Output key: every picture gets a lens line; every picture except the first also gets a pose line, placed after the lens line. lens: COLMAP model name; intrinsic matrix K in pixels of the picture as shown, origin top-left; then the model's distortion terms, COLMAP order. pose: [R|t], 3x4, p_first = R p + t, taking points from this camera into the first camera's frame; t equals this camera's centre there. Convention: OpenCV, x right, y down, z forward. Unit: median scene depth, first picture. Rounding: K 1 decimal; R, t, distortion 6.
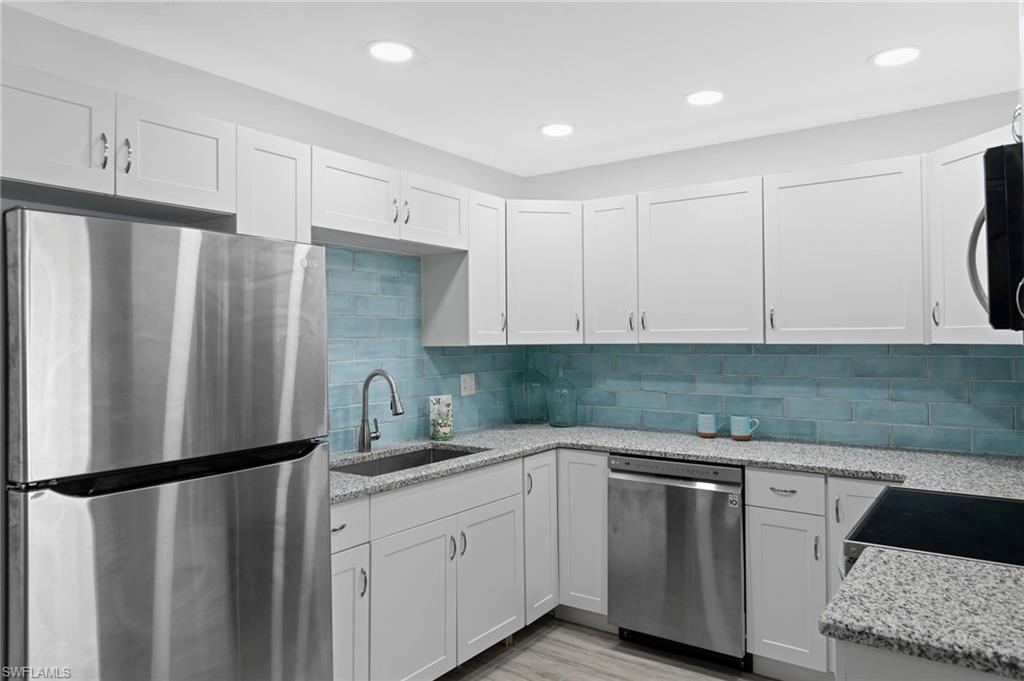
lens RADIAL K [[696.4, 0, 512.0], [0, 696.4, 340.5], [0, 0, 1]] dist [0.024680, -0.003400]
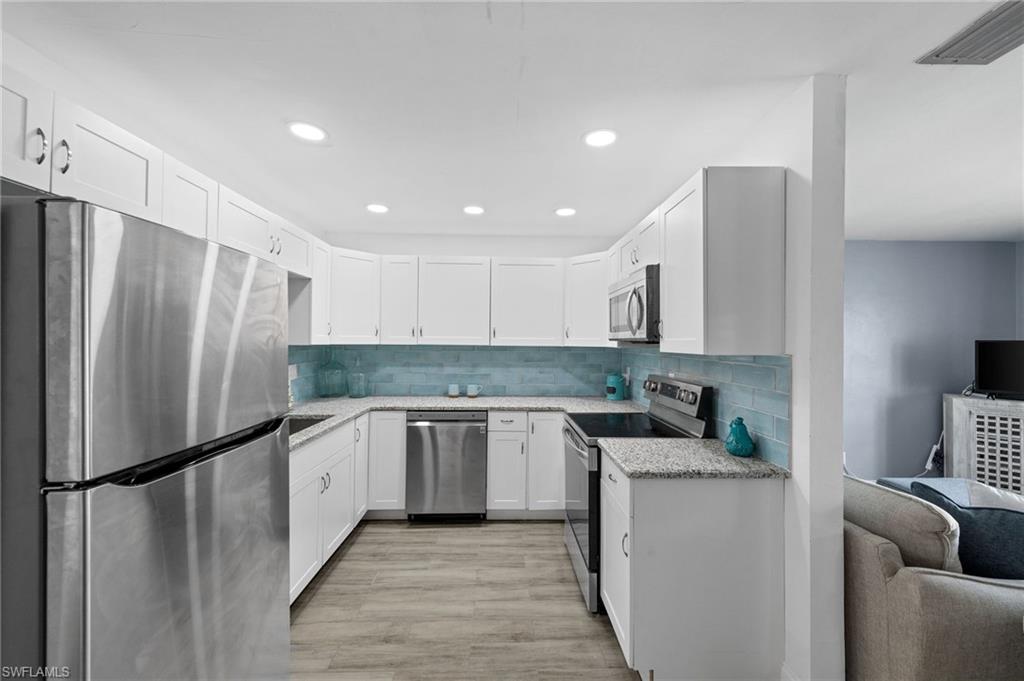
lens RADIAL K [[406.0, 0, 516.8], [0, 406.0, 346.4], [0, 0, 1]] dist [0.021578, -0.006723]
pose [[0.799114, 0.007831, 0.601129, -0.234699], [-0.013035, 0.999906, 0.004301, 0.001434], [-0.601039, -0.011273, 0.799140, 0.074125]]
